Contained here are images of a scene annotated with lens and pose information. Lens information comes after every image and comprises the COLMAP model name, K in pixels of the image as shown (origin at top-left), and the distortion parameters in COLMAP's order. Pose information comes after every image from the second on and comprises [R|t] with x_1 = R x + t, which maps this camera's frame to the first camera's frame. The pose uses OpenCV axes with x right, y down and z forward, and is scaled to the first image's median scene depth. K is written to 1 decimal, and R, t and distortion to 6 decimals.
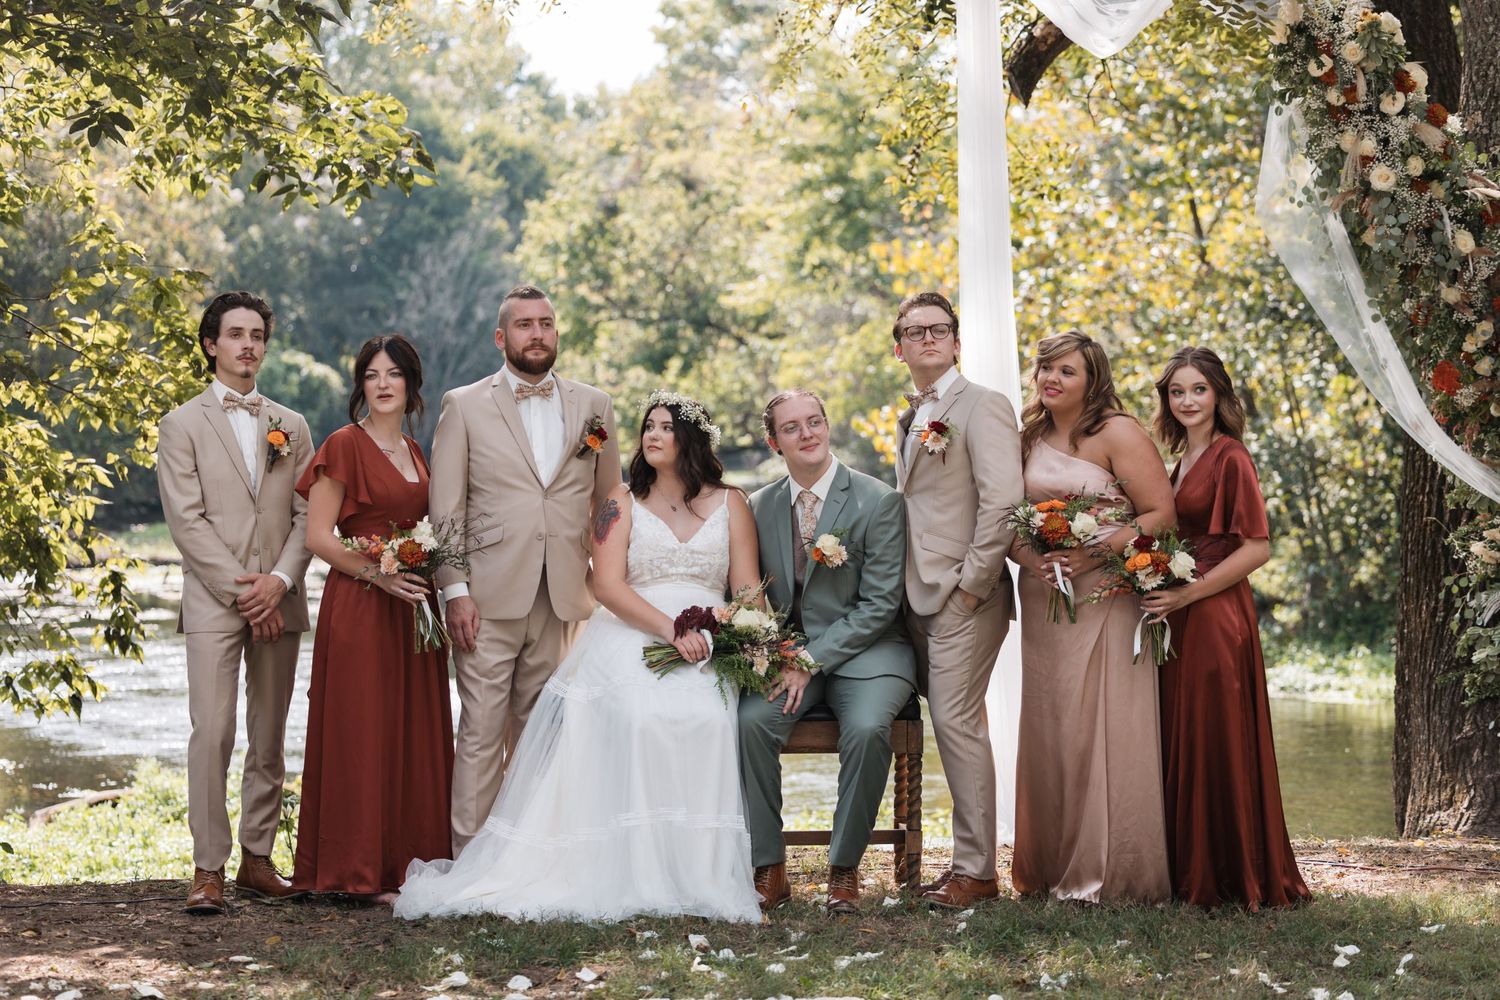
lens RADIAL K [[3100.8, 0, 794.8], [0, 3100.8, 519.4], [0, 0, 1]] dist [-0.232006, 0.597603]
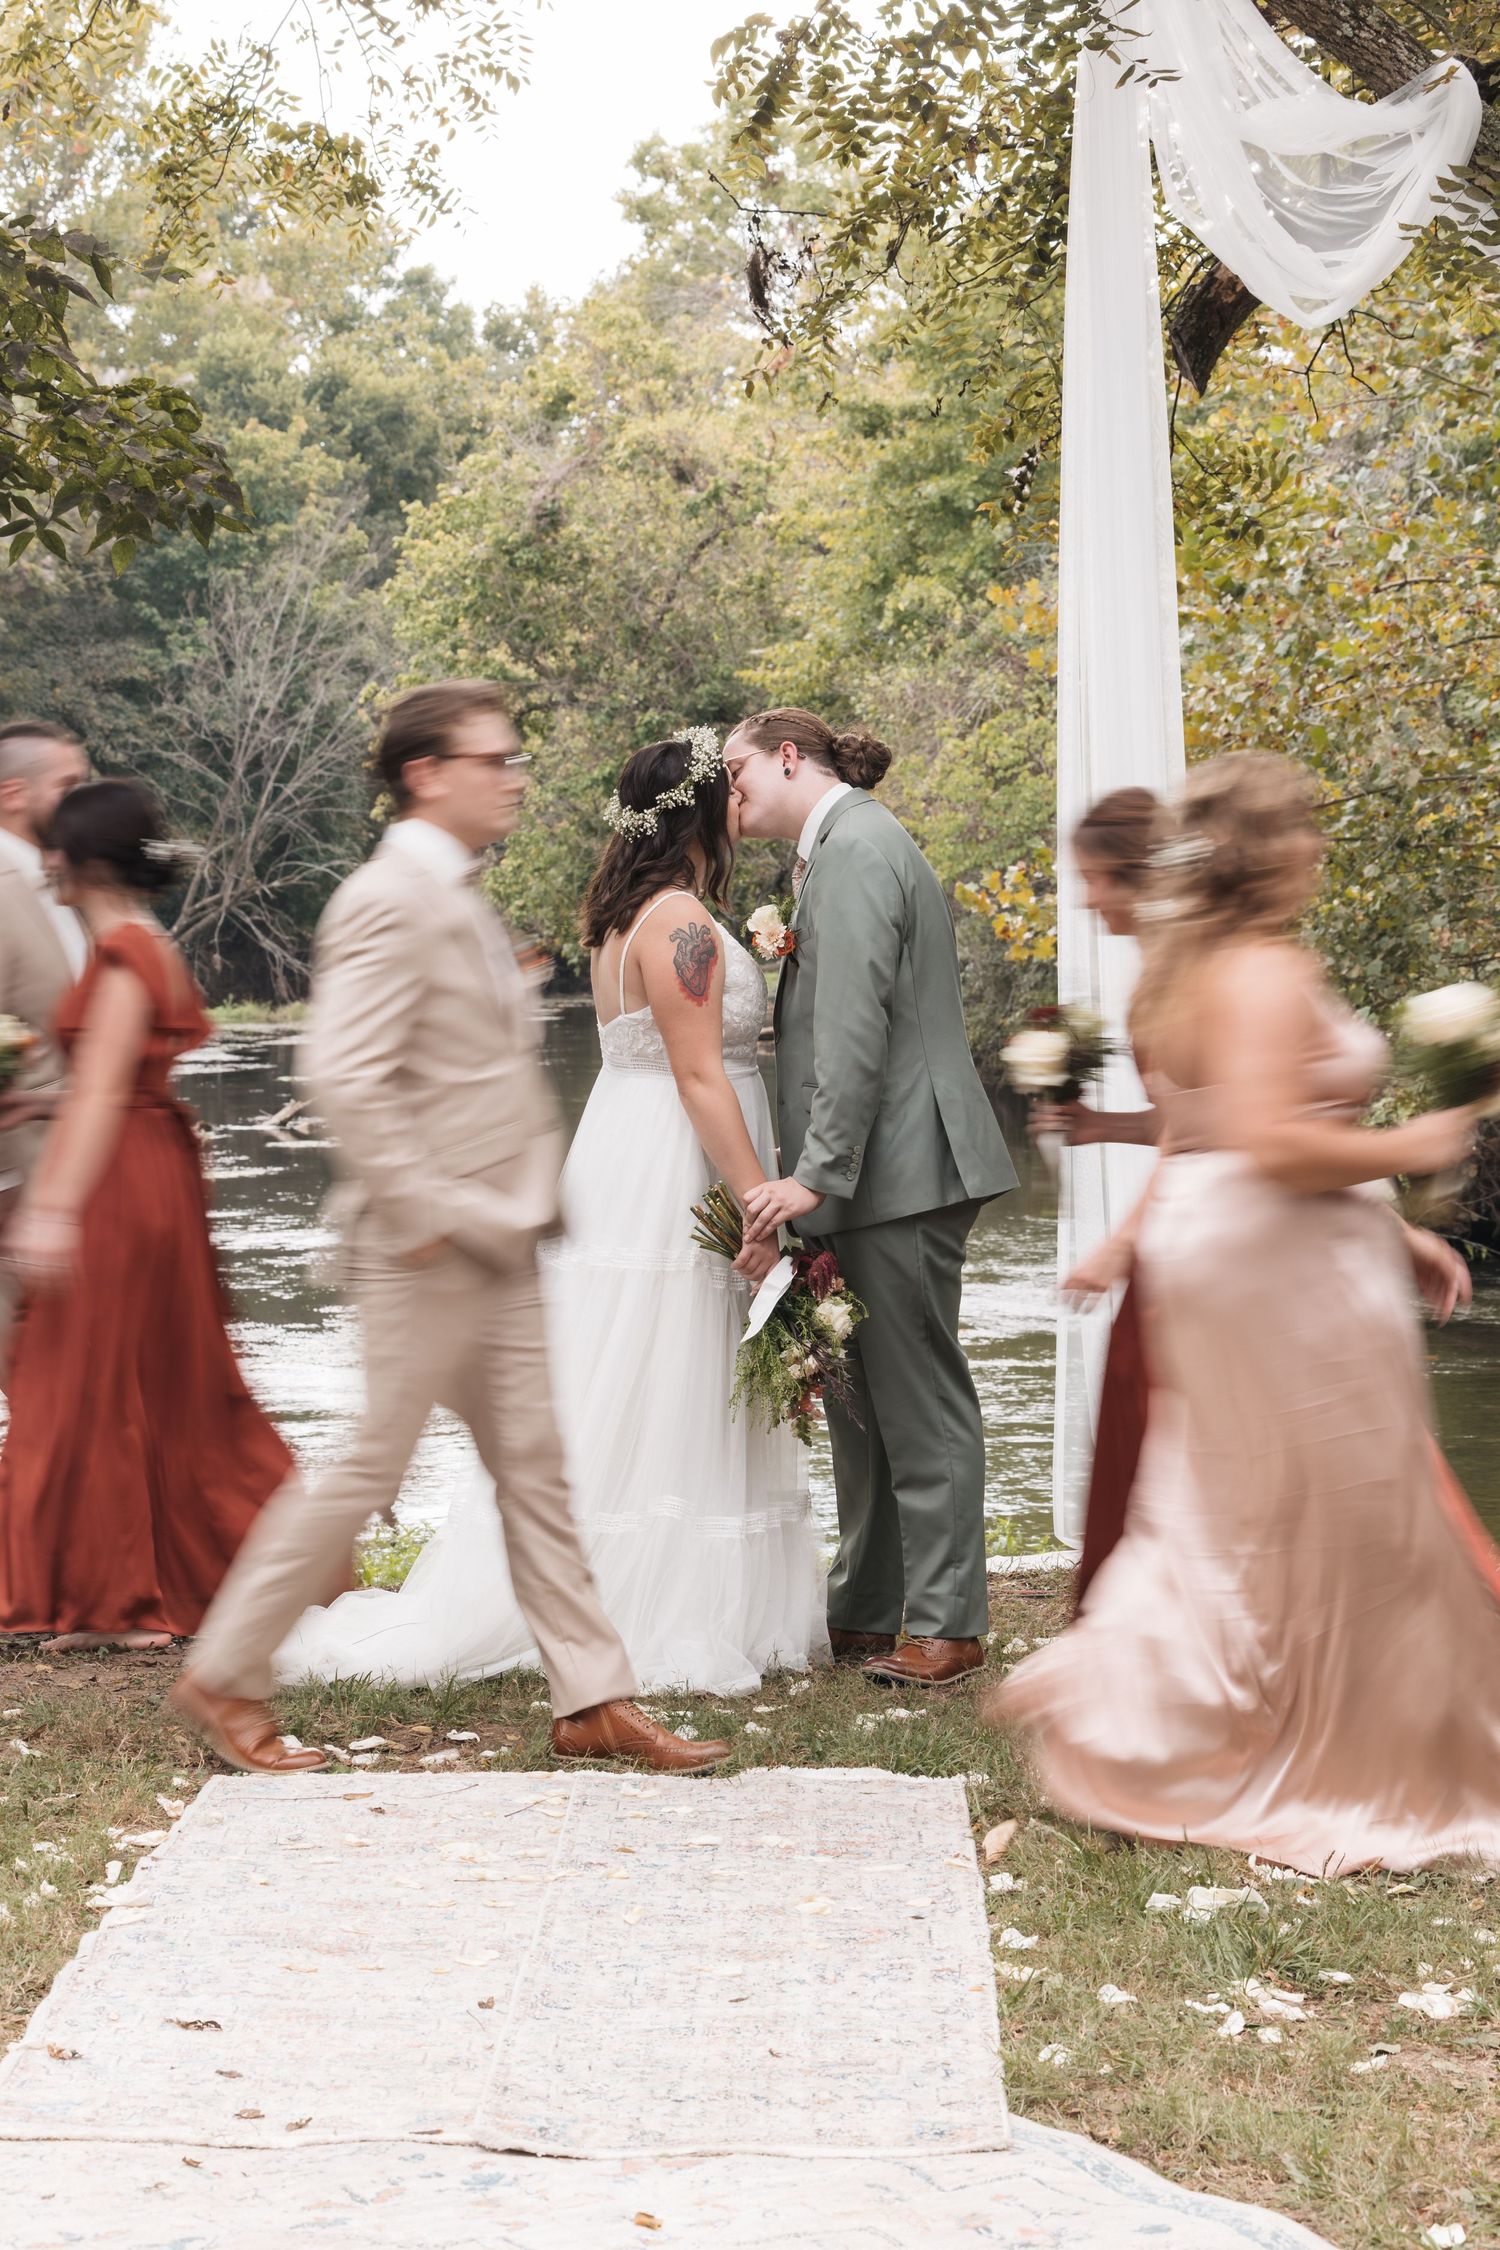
lens RADIAL K [[5501.7, 0, 750.0], [0, 5501.7, 1125.0], [0, 0, 1]] dist [-0.078280, 0.104430]
pose [[0.999714, 0.004829, -0.023427, 0.012418], [-0.004520, 0.999902, 0.013229, -0.002161], [0.023488, -0.013119, 0.999638, -0.107736]]
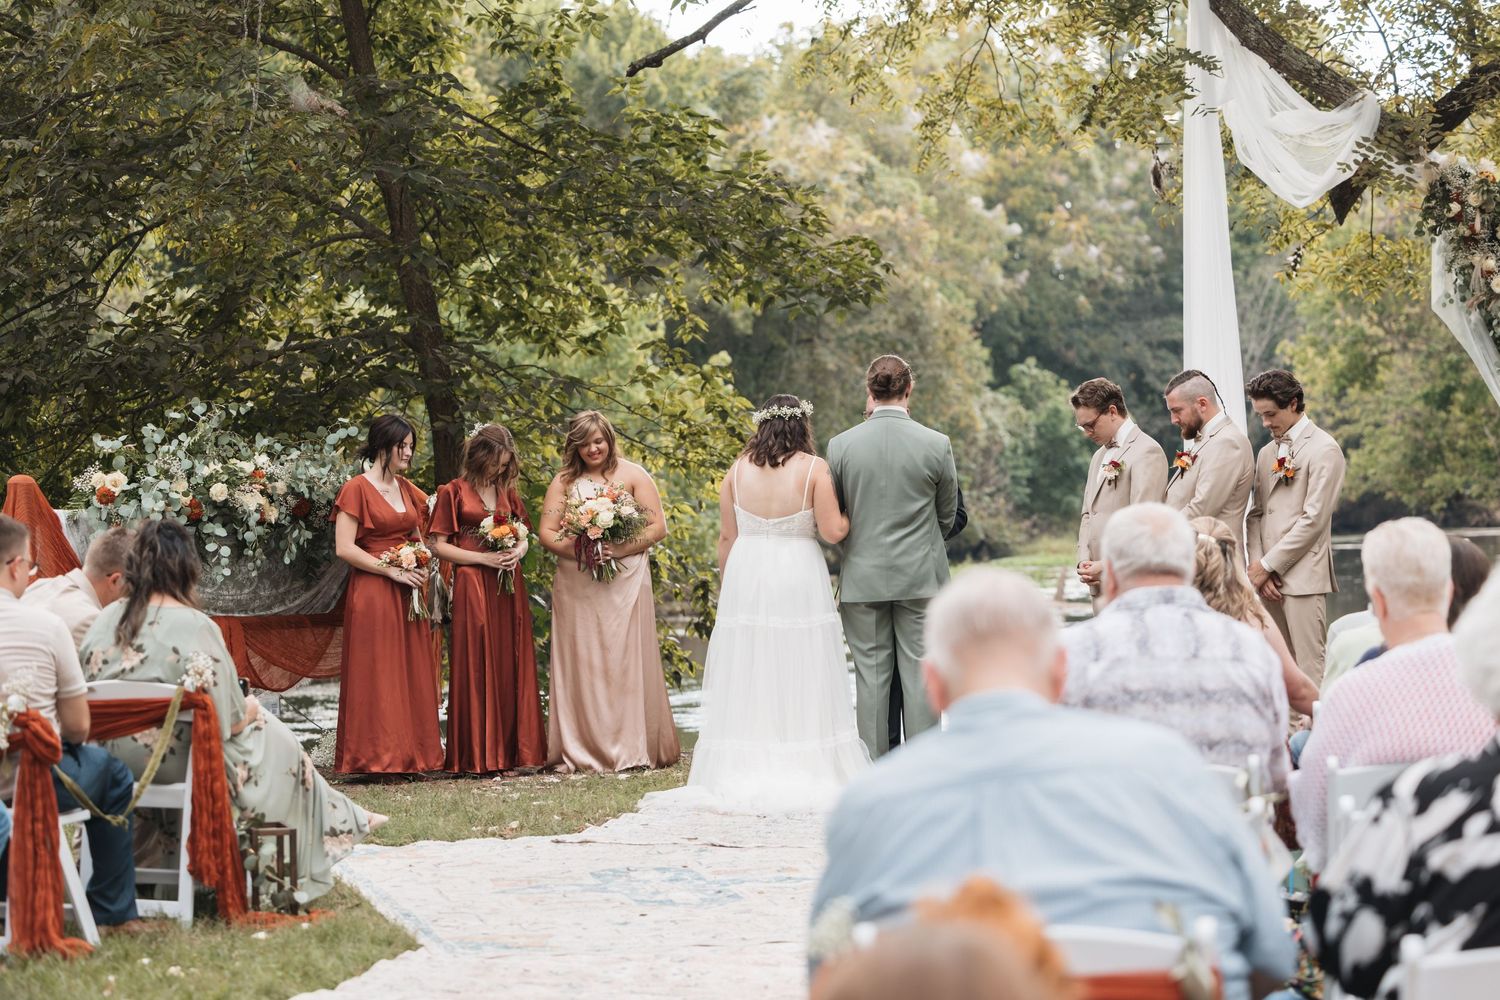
lens RADIAL K [[3667.8, 0, 750.0], [0, 3667.8, 500.0], [0, 0, 1]] dist [-0.078280, 0.104430]
pose [[0.960842, -0.013831, -0.276752, 0.292432], [0.007992, 0.999721, -0.022214, 0.021101], [0.276982, 0.019132, 0.960685, -0.655427]]
